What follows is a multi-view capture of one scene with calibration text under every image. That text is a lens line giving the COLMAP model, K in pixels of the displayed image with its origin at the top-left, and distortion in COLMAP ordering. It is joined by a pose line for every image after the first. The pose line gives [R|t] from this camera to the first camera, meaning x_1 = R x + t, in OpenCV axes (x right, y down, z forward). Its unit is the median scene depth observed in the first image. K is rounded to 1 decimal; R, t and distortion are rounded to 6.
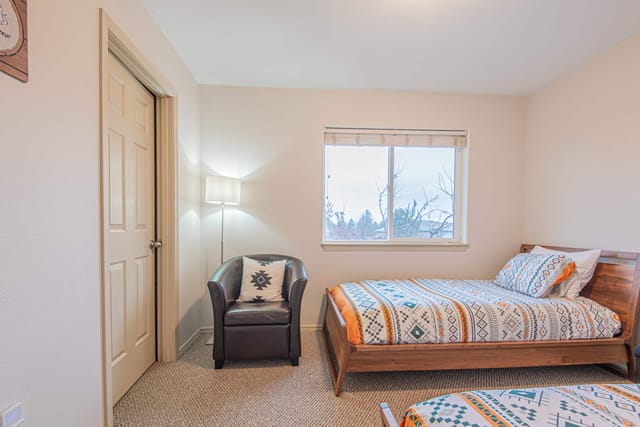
lens RADIAL K [[290.1, 0, 319.3], [0, 290.1, 226.3], [0, 0, 1]] dist [0.004926, 0.000161]
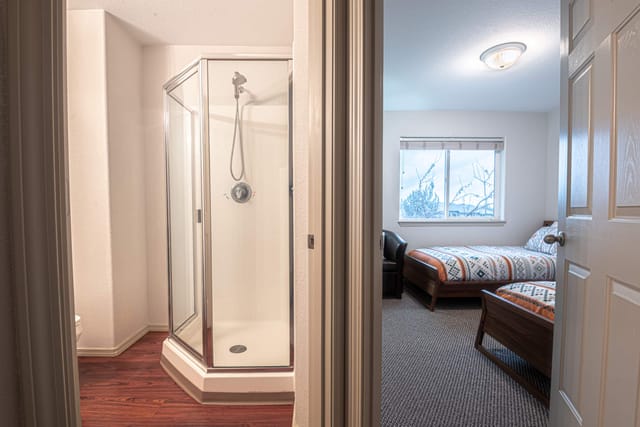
lens RADIAL K [[297.6, 0, 323.0], [0, 297.6, 217.4], [0, 0, 1]] dist [0.003240, 0.000077]
pose [[0.999814, -0.006686, -0.018068, -0.466392], [0.007191, 0.999581, 0.028031, -0.002801], [0.017873, -0.028156, 0.999444, -0.612031]]
